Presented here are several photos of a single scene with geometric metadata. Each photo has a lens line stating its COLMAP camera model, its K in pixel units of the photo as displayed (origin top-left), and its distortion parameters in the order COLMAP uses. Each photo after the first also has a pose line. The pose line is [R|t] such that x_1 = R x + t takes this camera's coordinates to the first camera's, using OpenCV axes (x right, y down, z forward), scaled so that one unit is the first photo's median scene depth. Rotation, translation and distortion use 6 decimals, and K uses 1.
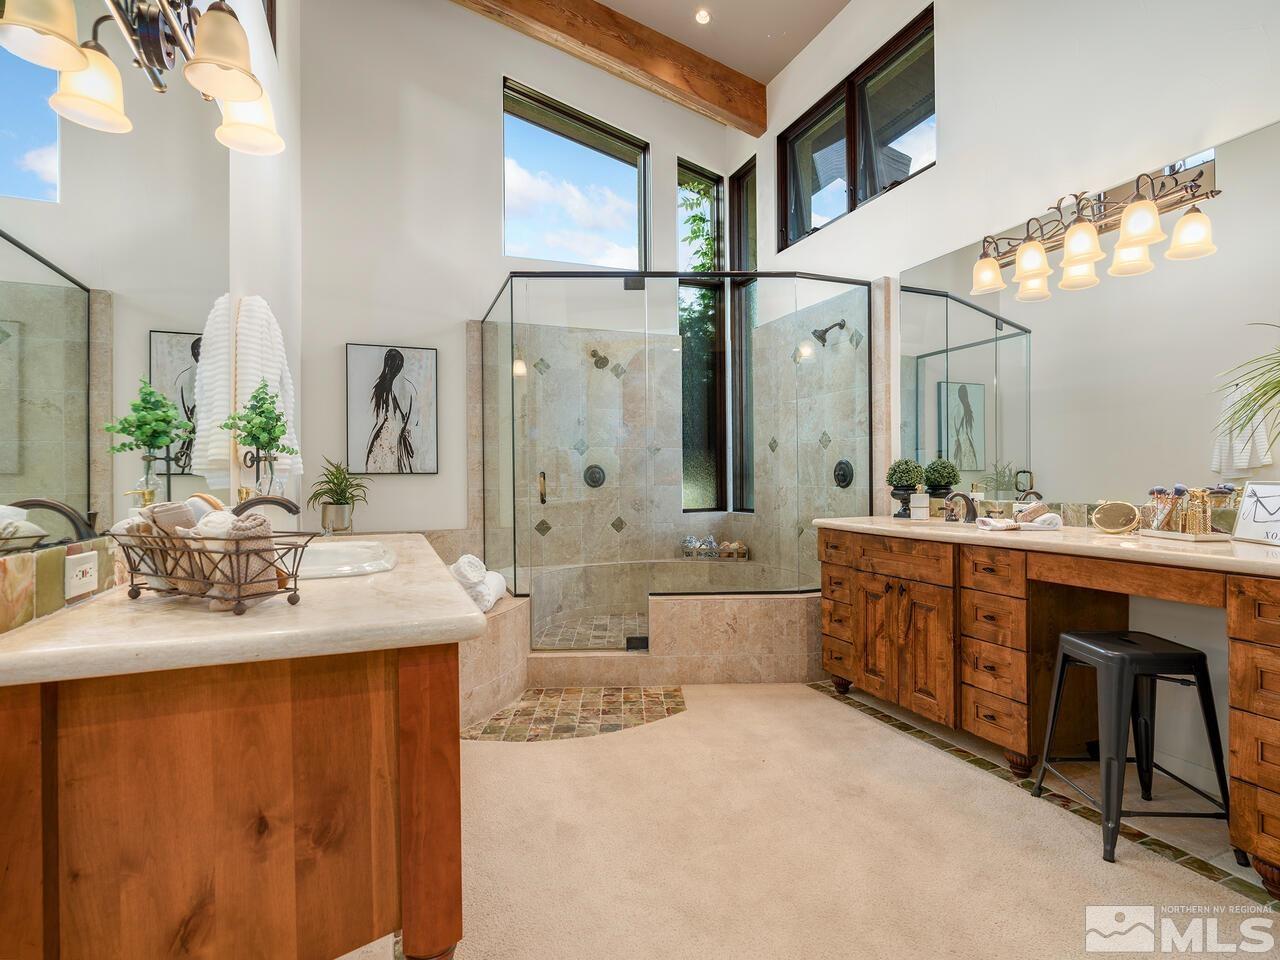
lens RADIAL K [[690.5, 0, 640.0], [0, 690.5, 480.0], [0, 0, 1]] dist [-0.005284, -0.000454]
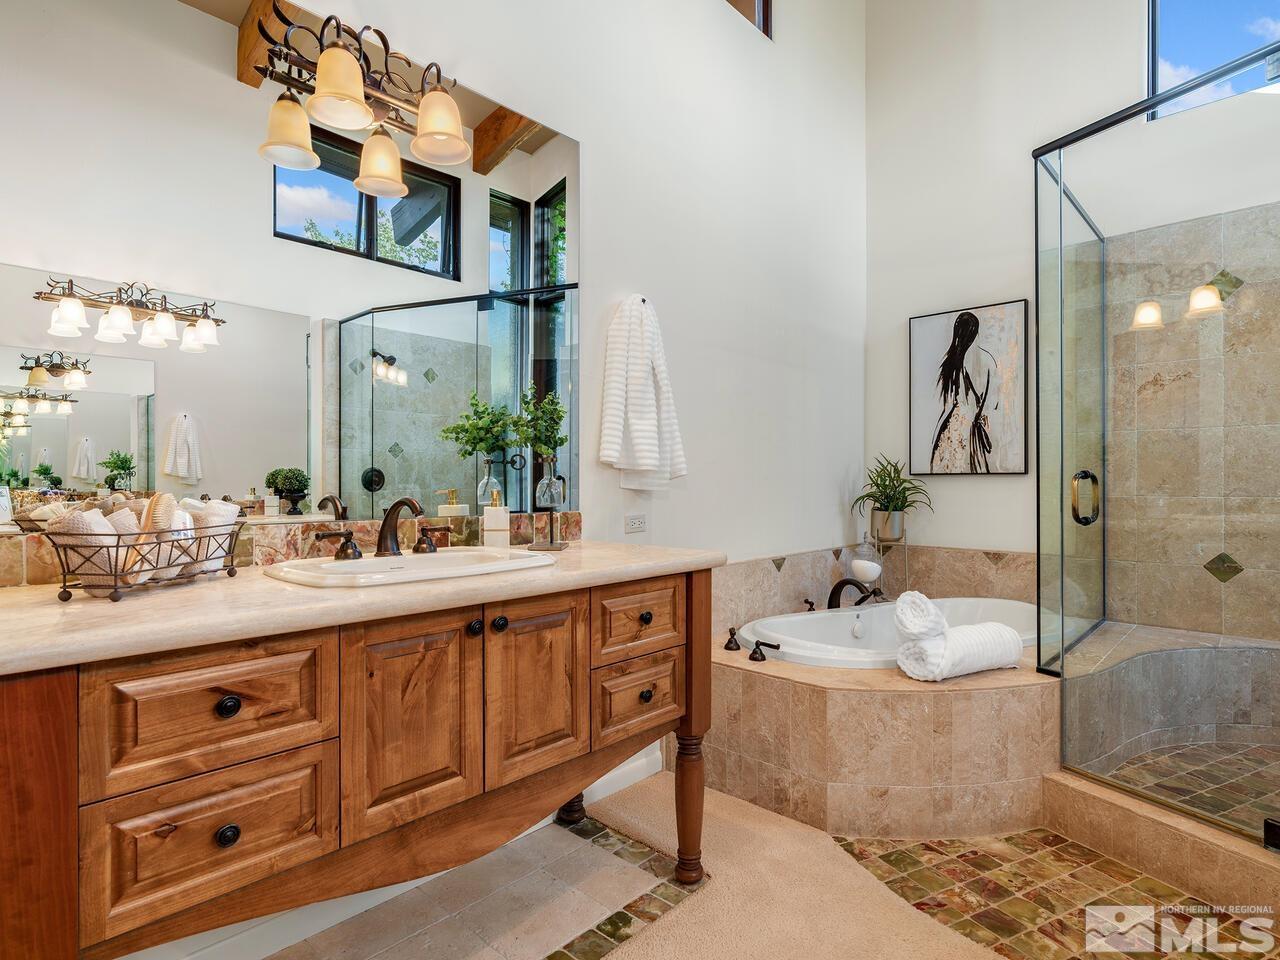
lens RADIAL K [[690.5, 0, 640.0], [0, 690.5, 480.0], [0, 0, 1]] dist [-0.005284, -0.000454]
pose [[0.397657, 0.005881, -0.917515, 0.210480], [-0.006171, 0.999974, 0.003735, -0.003089], [0.917513, 0.004177, 0.397683, 0.362854]]
